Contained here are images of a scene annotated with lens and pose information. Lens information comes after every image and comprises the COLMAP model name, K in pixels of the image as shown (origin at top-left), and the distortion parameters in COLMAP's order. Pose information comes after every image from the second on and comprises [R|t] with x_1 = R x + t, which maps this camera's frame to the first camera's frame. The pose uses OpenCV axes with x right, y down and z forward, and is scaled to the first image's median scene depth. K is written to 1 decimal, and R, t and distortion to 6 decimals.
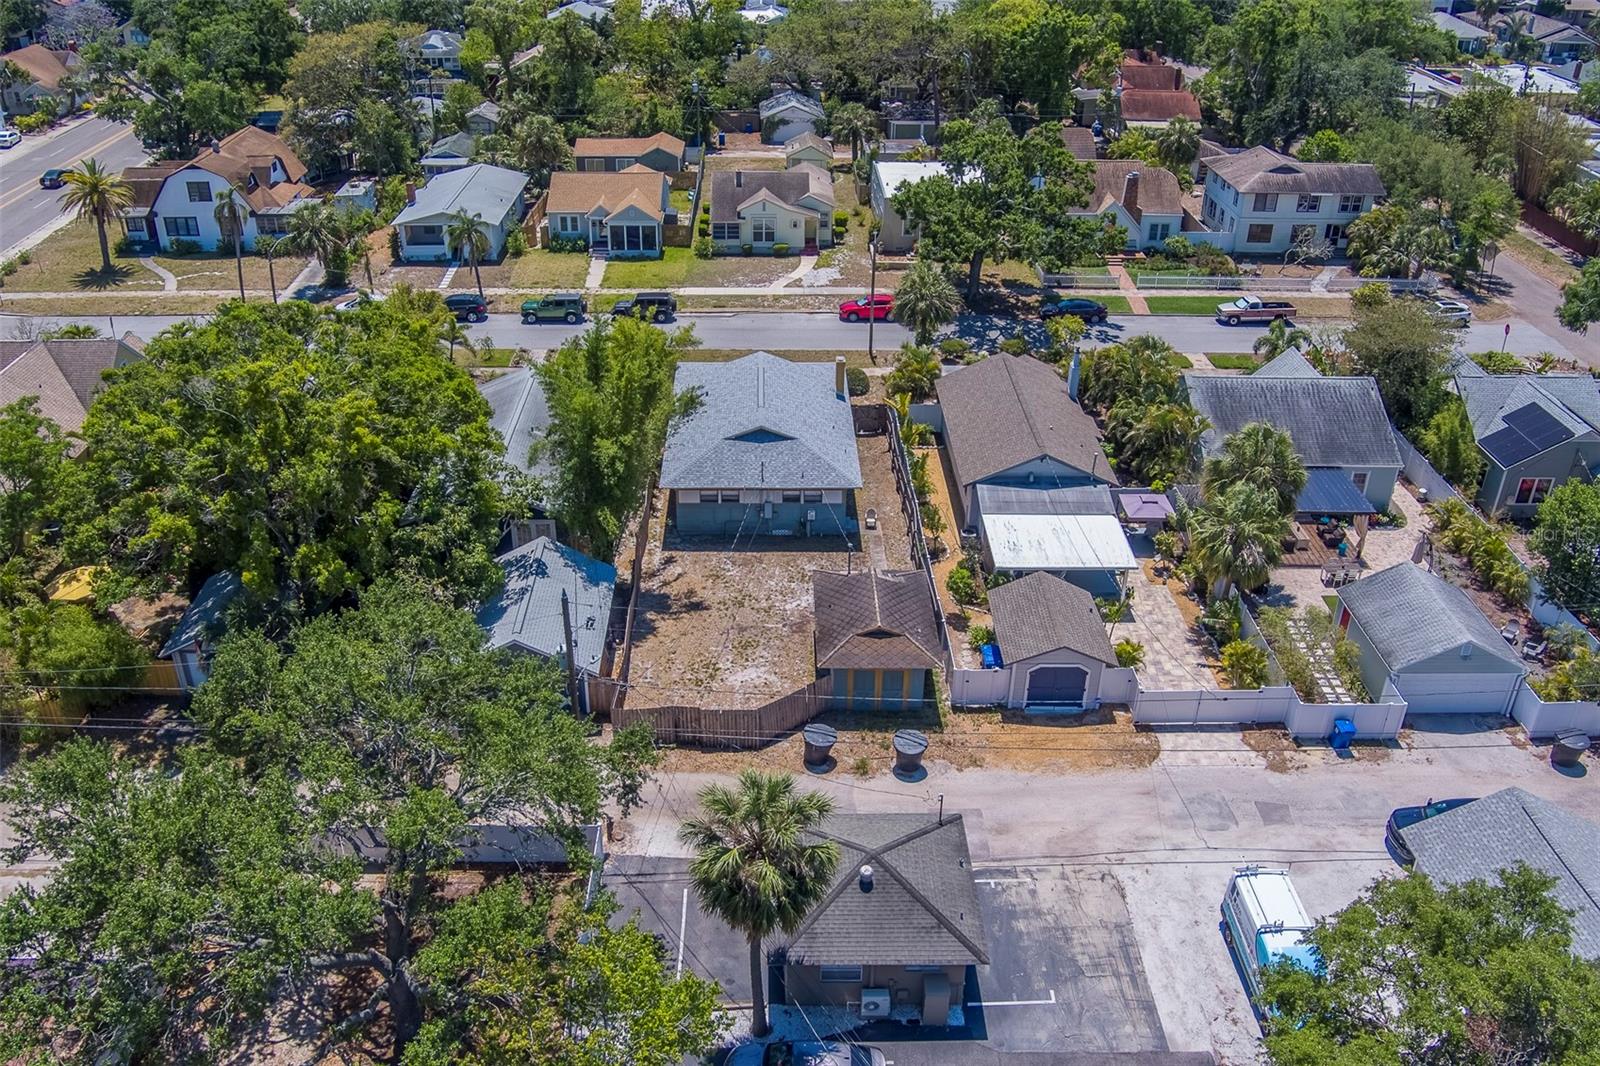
lens RADIAL K [[1316.7, 0, 800.7], [0, 1316.7, 499.4], [0, 0, 1]] dist [-0.061504, -0.002522]
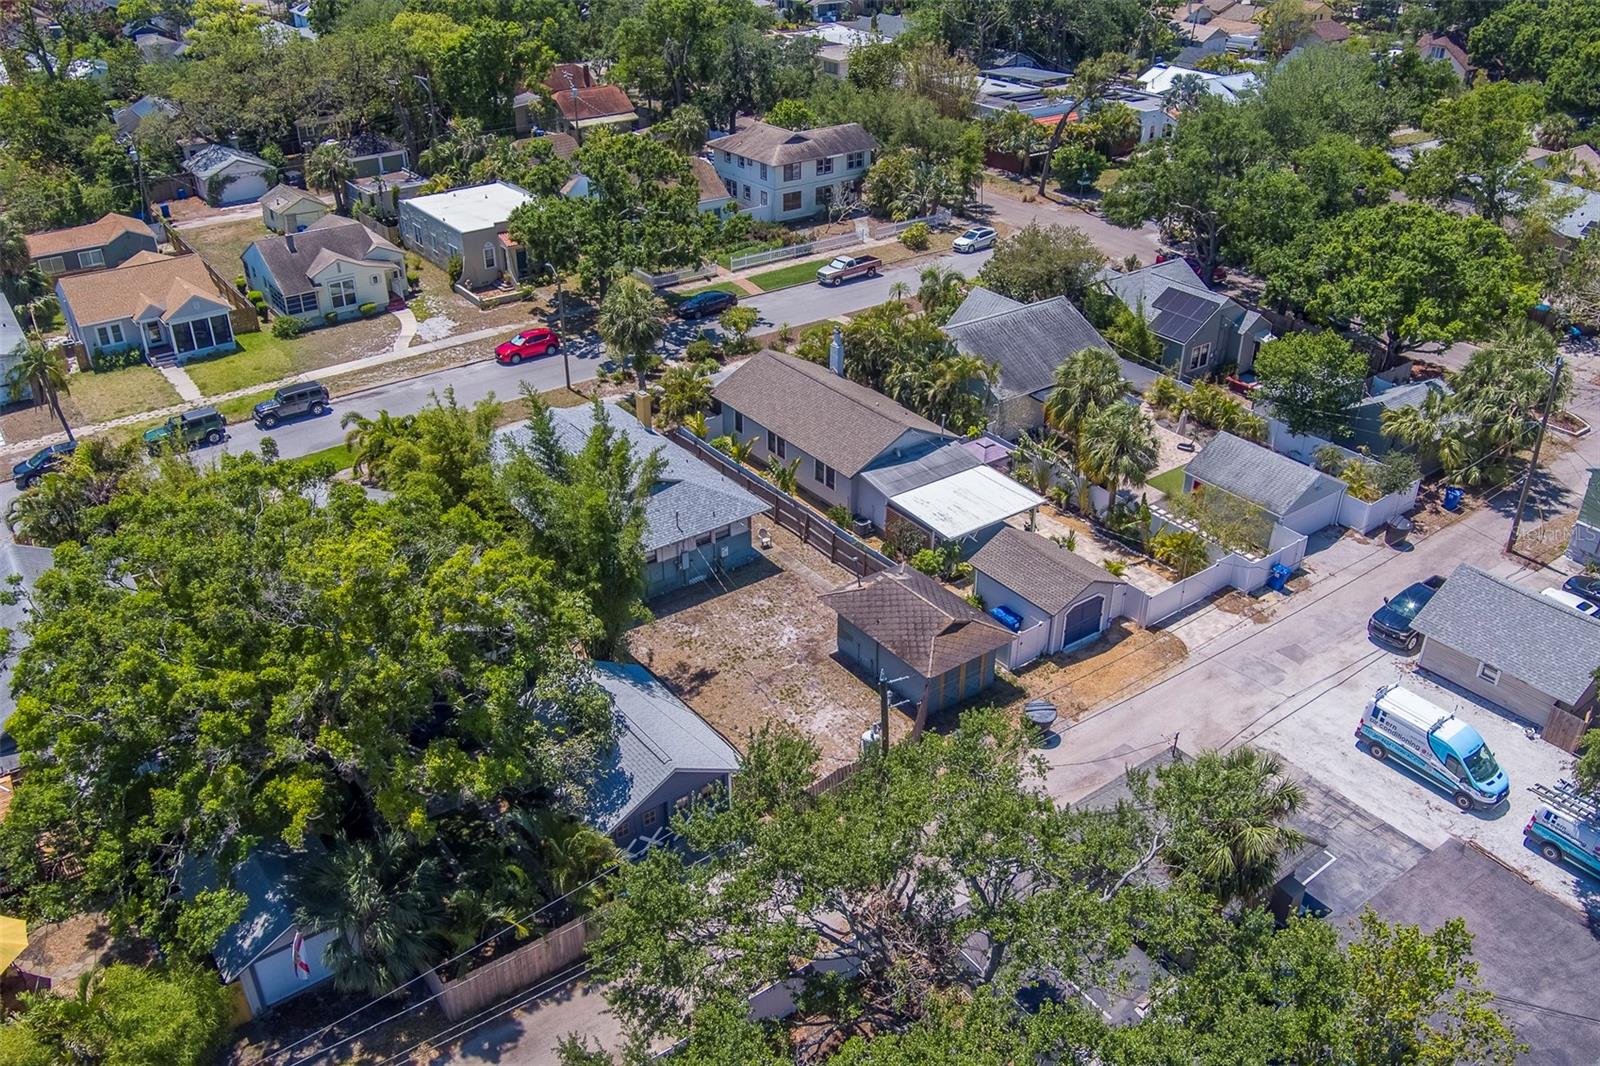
lens RADIAL K [[1272.7, 0, 800.0], [0, 1272.7, 533.0], [0, 0, 1]] dist [-0.055898, 0.003231]
pose [[0.815195, -0.296417, 0.497588, -0.265575], [0.281280, 0.953613, 0.107256, -0.055869], [-0.506298, 0.052527, 0.860757, 0.111625]]
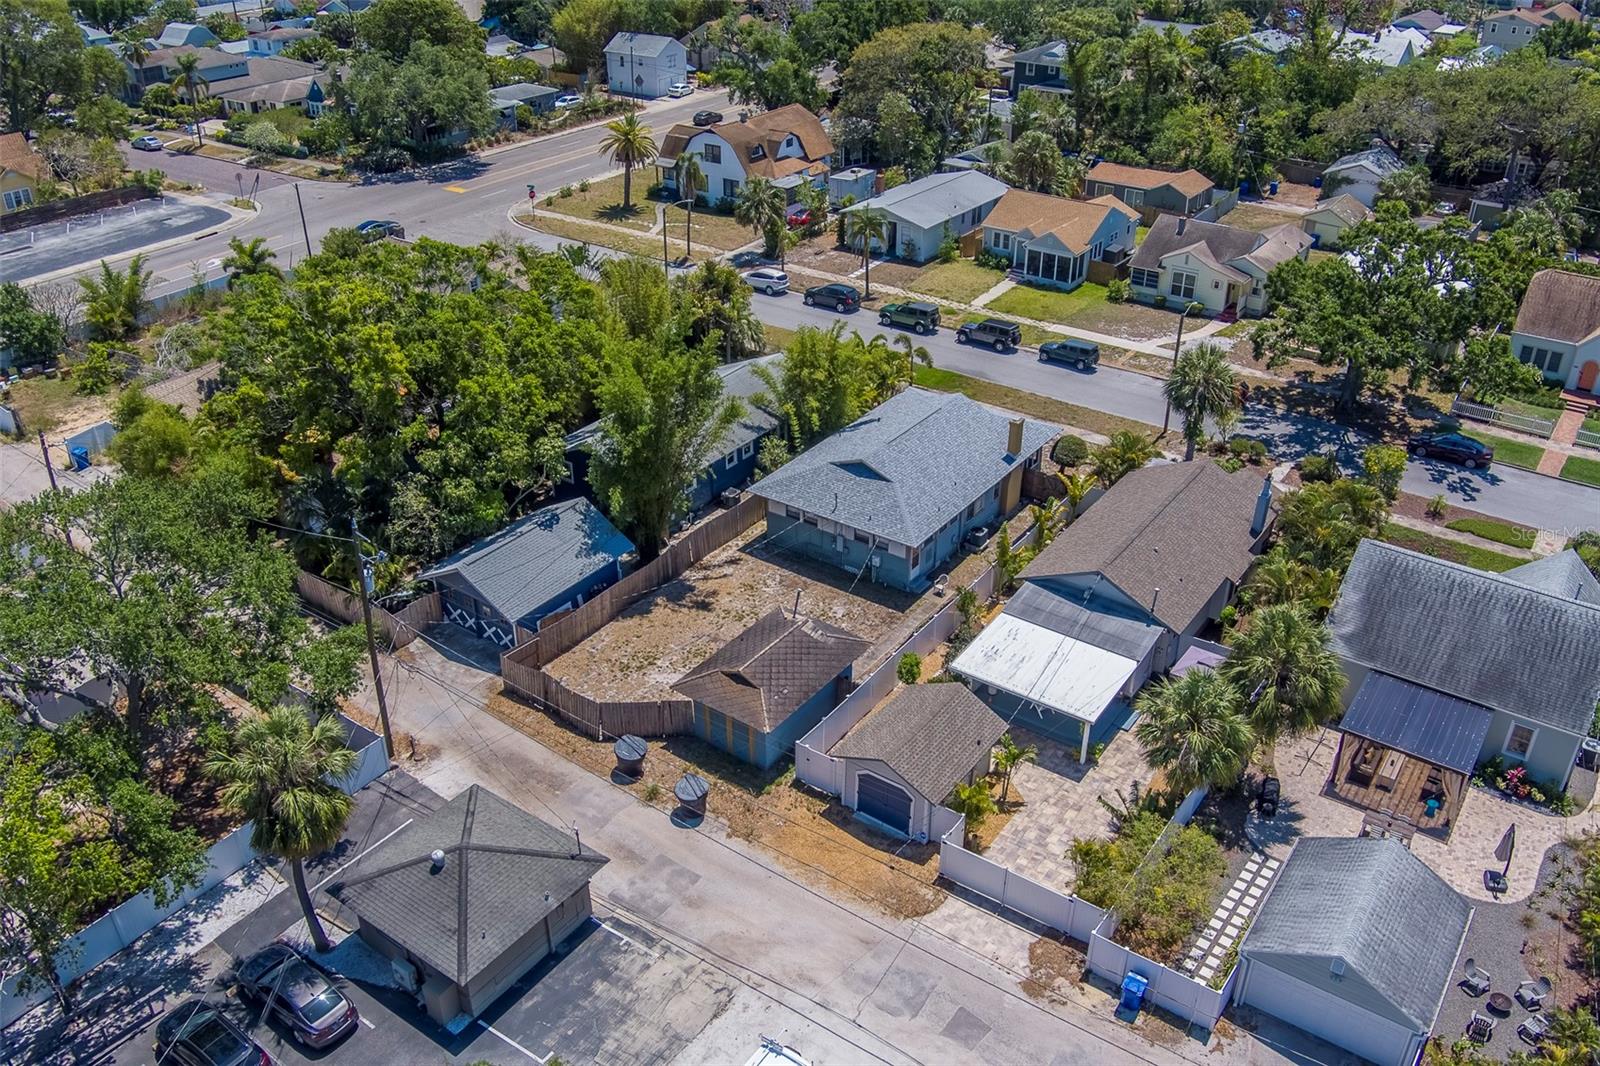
lens RADIAL K [[1312.2, 0, 845.2], [0, 1312.2, 535.0], [0, 0, 1]] dist [-0.060561, 0.003928]
pose [[0.816208, 0.283784, -0.503261, 0.306617], [-0.275407, 0.956830, 0.092881, -0.058725], [0.507894, 0.062792, 0.859128, 0.104435]]
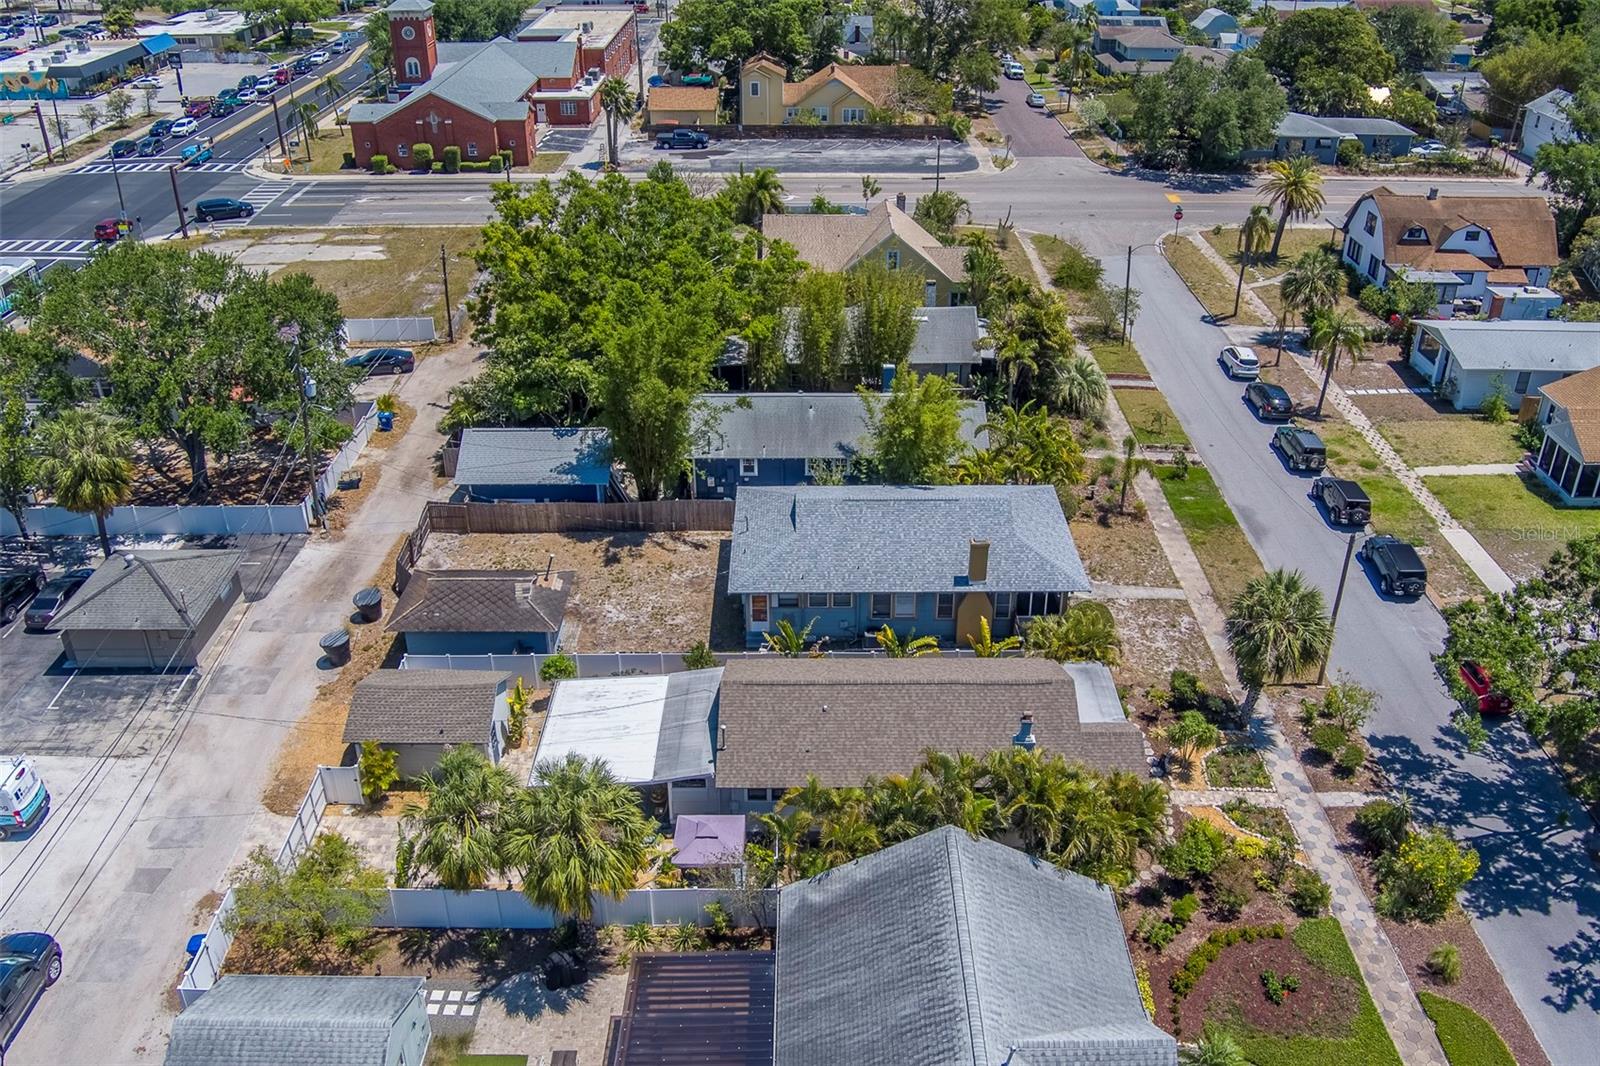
lens RADIAL K [[1312.2, 0, 845.2], [0, 1312.2, 535.0], [0, 0, 1]] dist [-0.060561, 0.003928]
pose [[0.001109, 0.490068, -0.871683, 0.514717], [-0.483948, 0.763071, 0.428389, -0.293439], [0.875096, 0.421374, 0.238014, 0.535923]]
